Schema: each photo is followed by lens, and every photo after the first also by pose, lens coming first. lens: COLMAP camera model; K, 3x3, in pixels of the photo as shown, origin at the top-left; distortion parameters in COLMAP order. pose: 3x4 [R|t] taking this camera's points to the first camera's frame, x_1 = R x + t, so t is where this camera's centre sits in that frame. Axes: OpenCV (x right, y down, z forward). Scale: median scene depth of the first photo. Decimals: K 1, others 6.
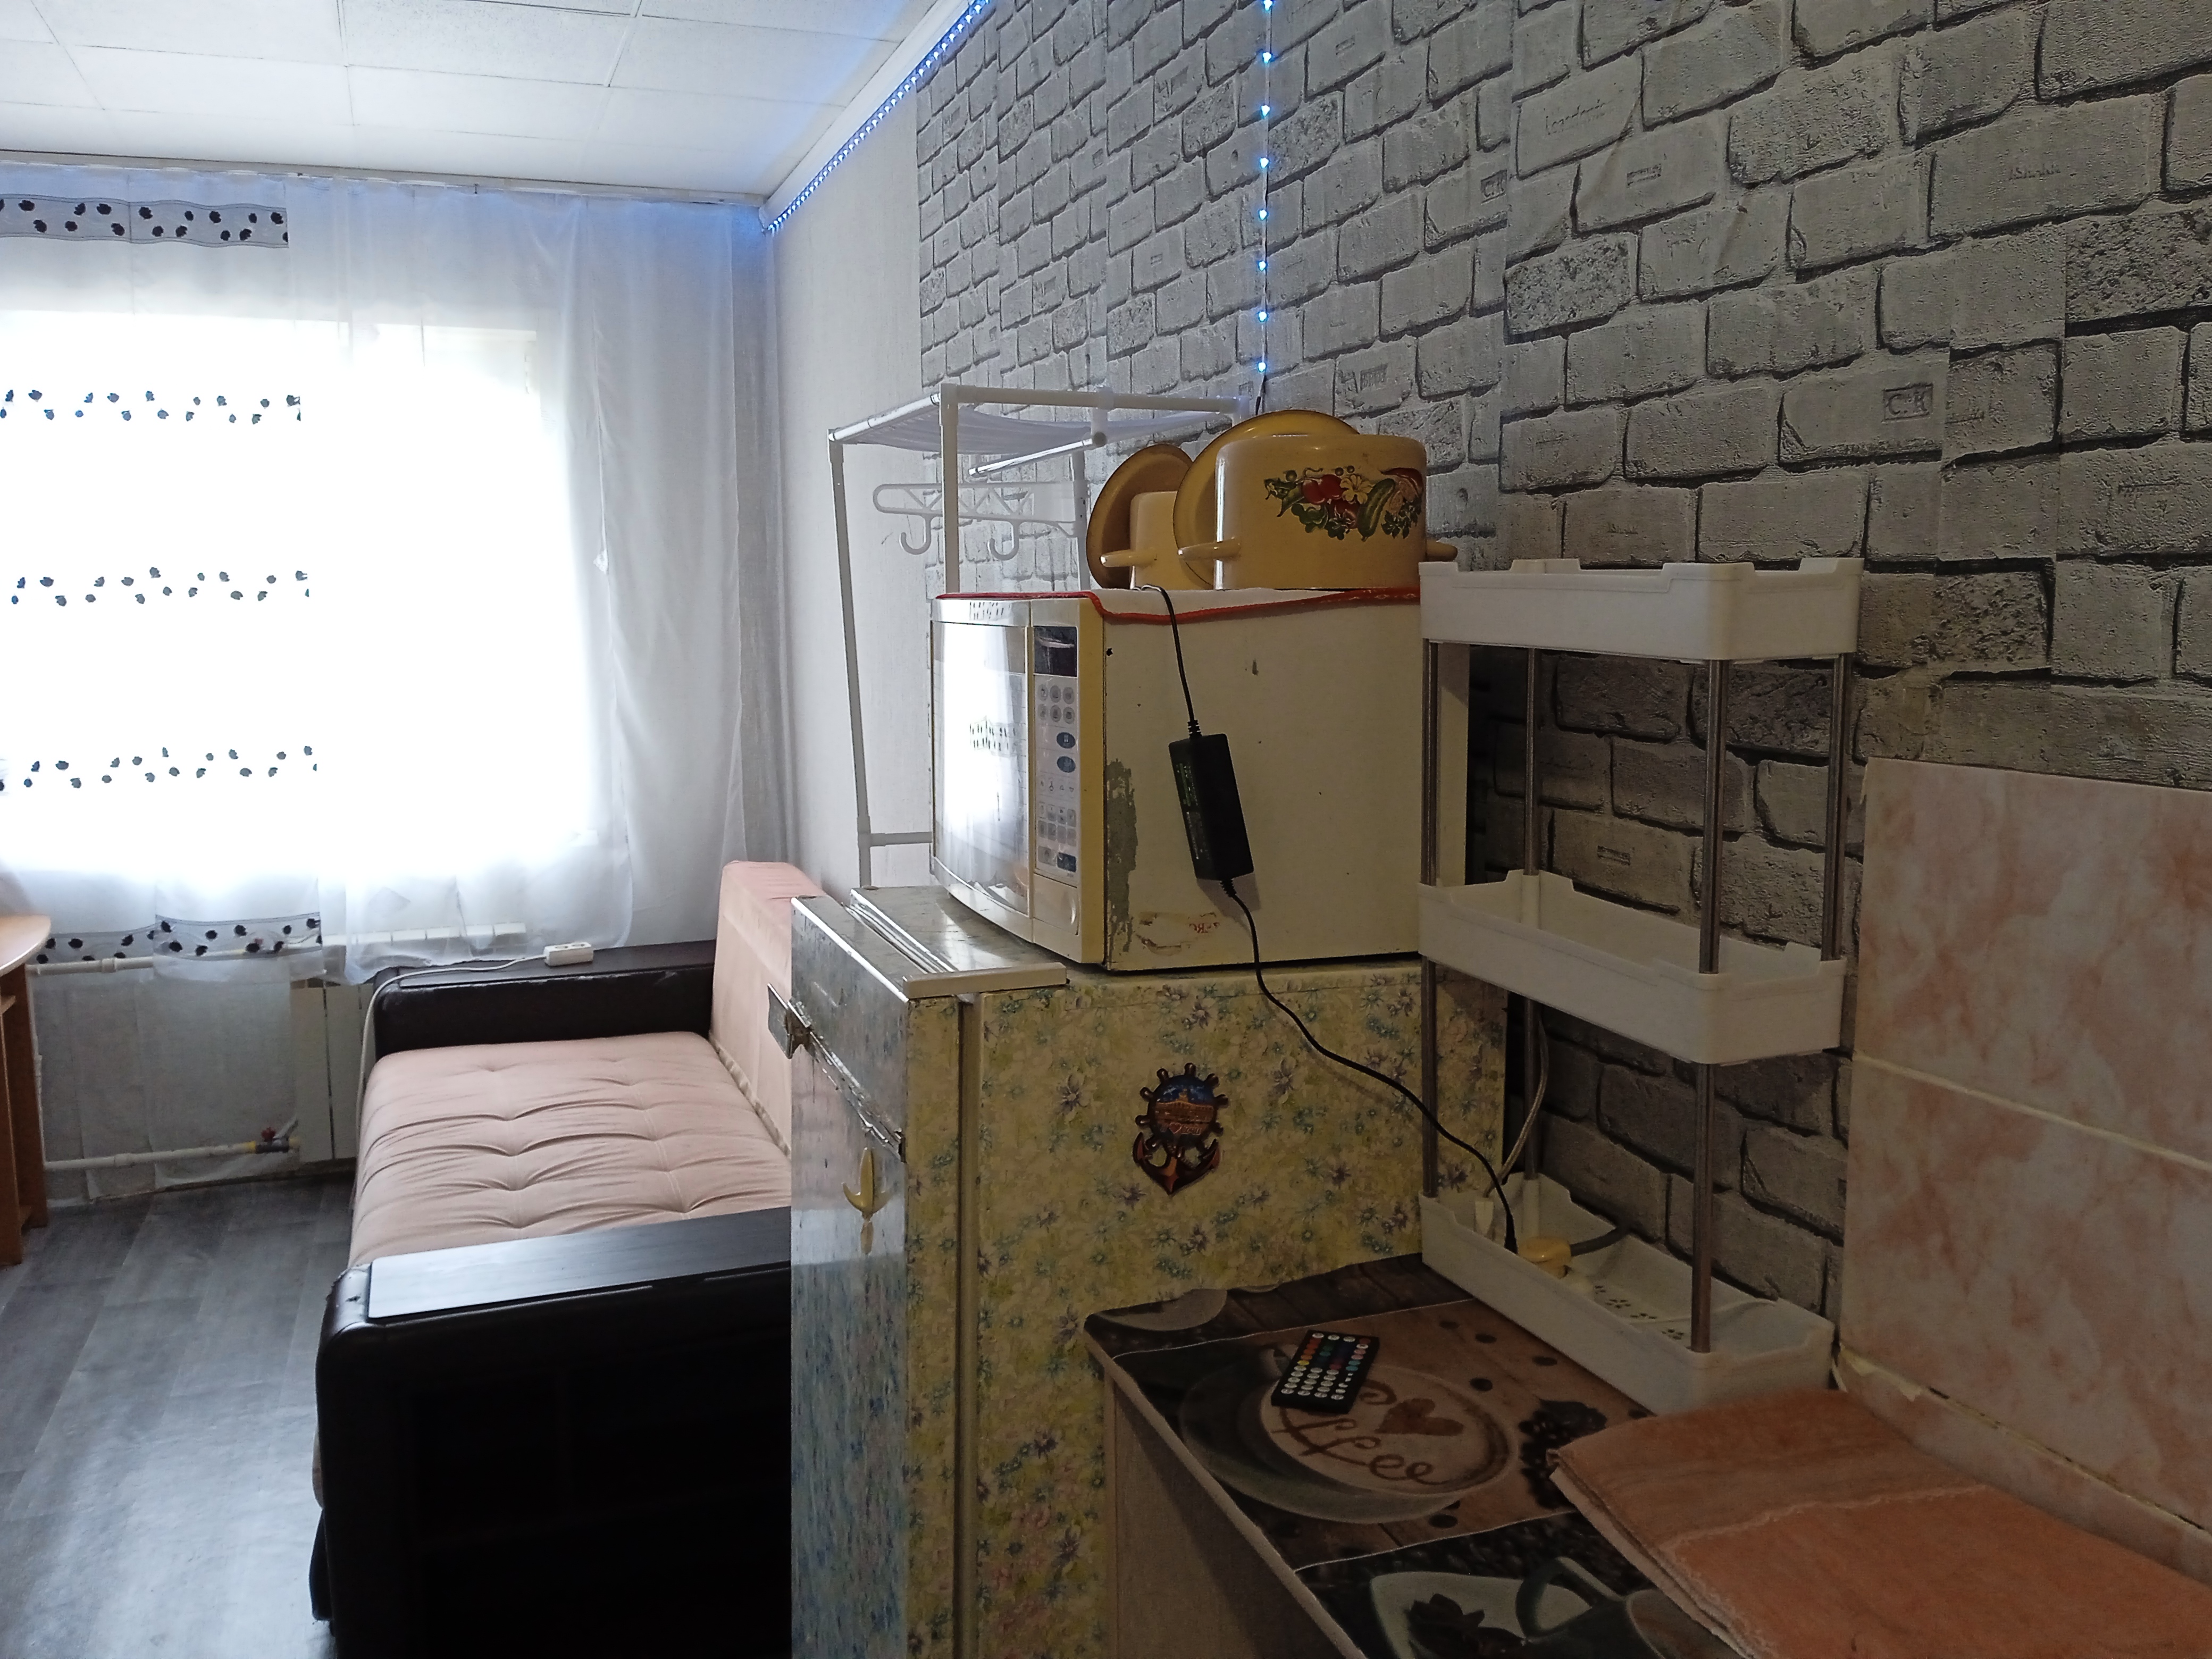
lens RADIAL K [[1817.9, 0, 1106.6], [0, 1817.9, 824.0], [0, 0, 1]] dist [0.107989, -0.189086]
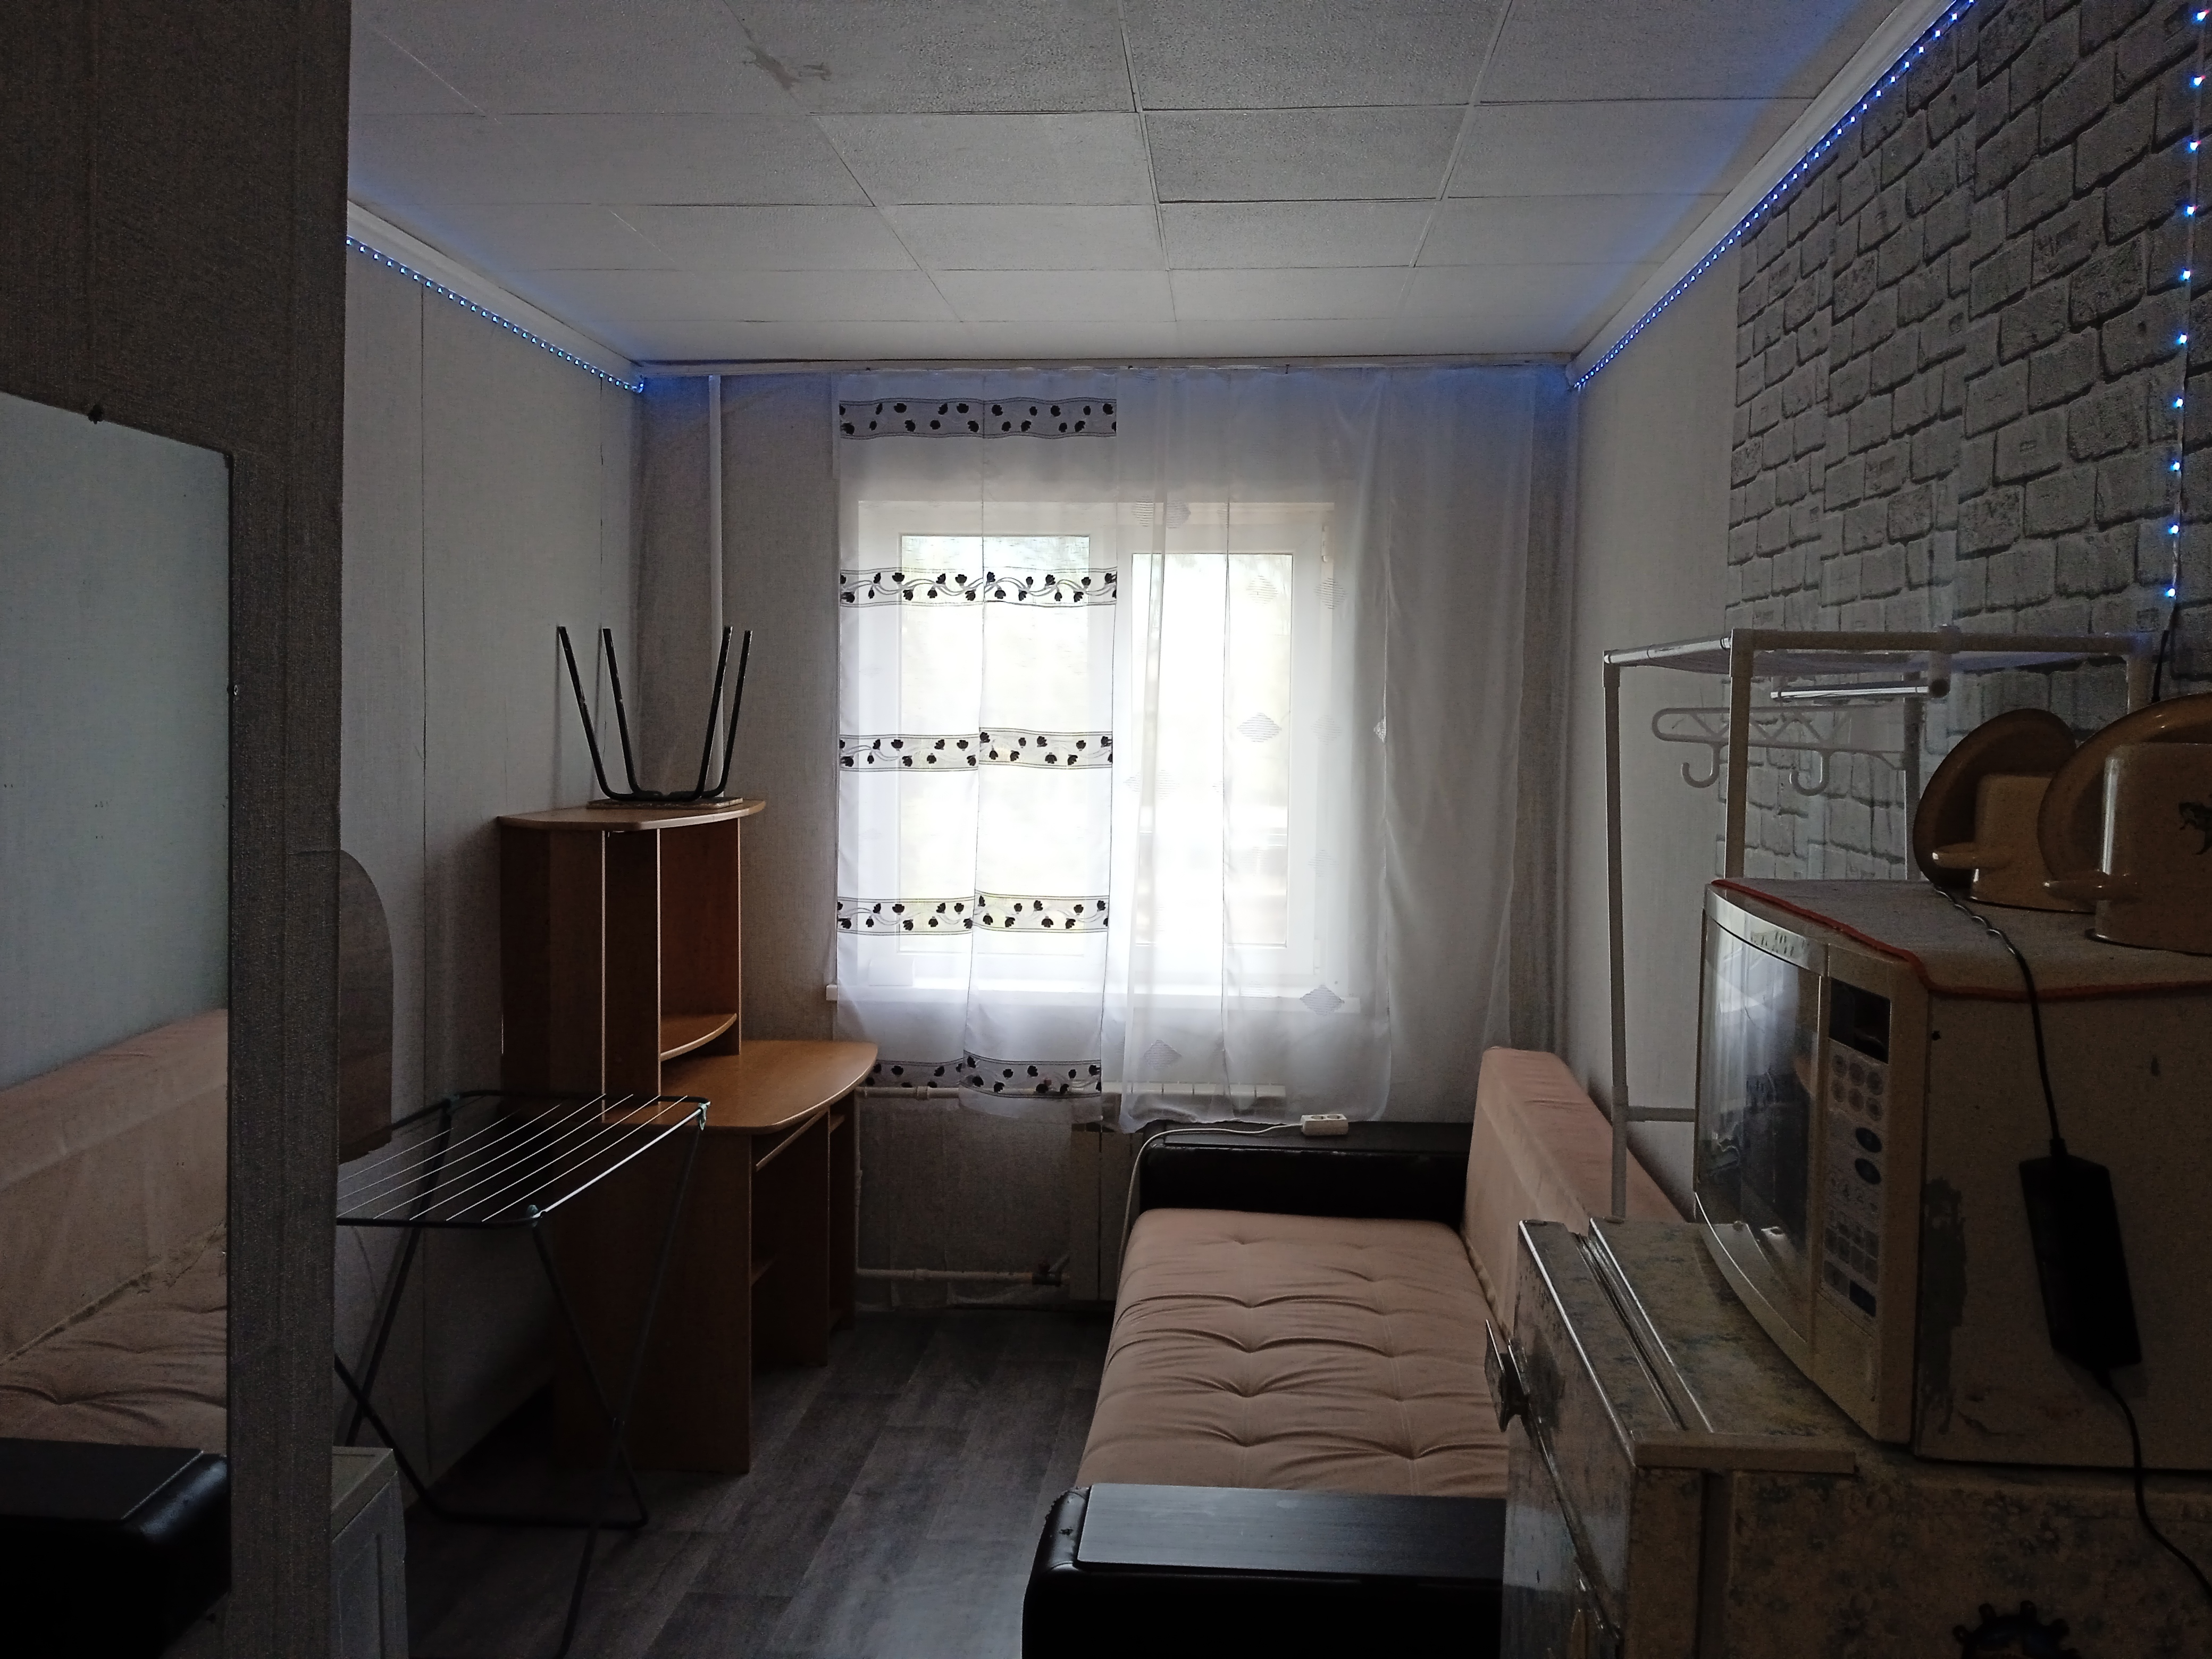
lens RADIAL K [[1820.9, 0, 1134.6], [0, 1820.9, 834.7], [0, 0, 1]] dist [0.108161, -0.187103]
pose [[0.915427, 0.043610, -0.400114, 0.000034], [-0.065843, 0.996946, -0.041982, -0.045796], [0.397061, 0.064776, 0.915503, 0.059883]]
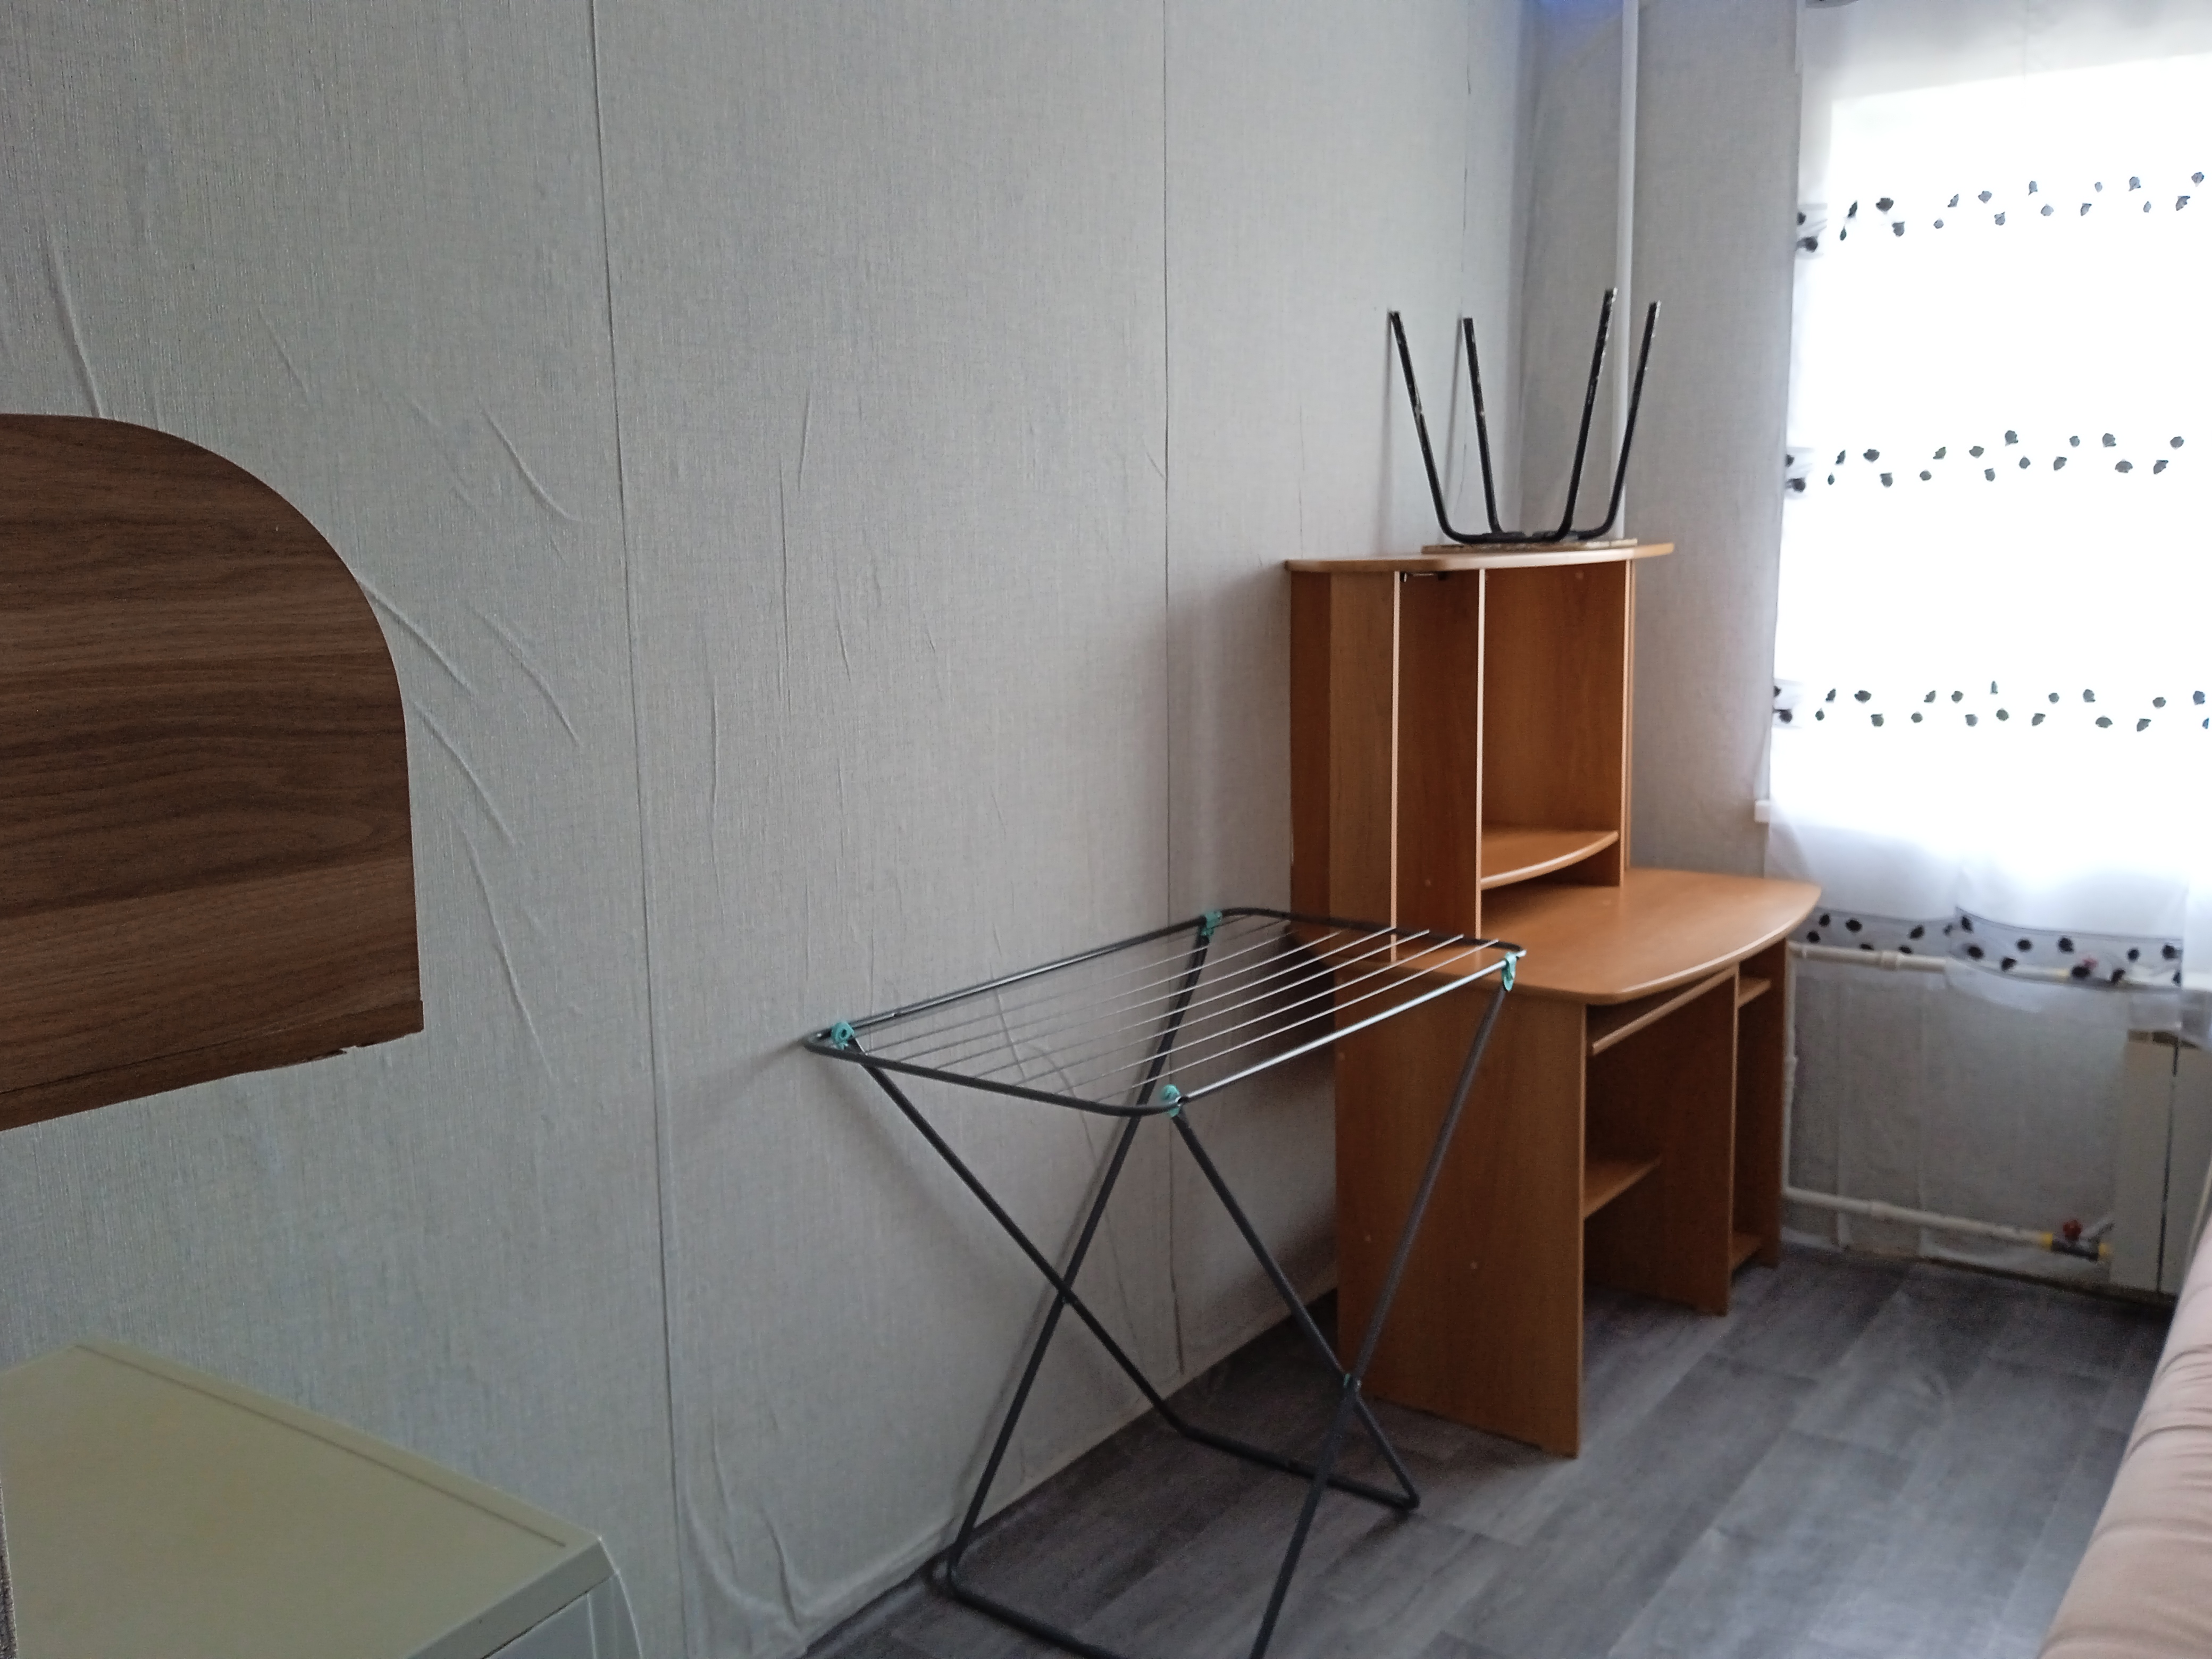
lens RADIAL K [[1858.5, 0, 1106.0], [0, 1858.5, 829.5], [0, 0, 1]] dist [0.090586, -0.182657]
pose [[0.554638, 0.129050, -0.822024, -0.104395], [-0.081633, 0.991574, 0.100588, -0.034418], [0.828078, 0.011314, 0.560499, 0.348948]]
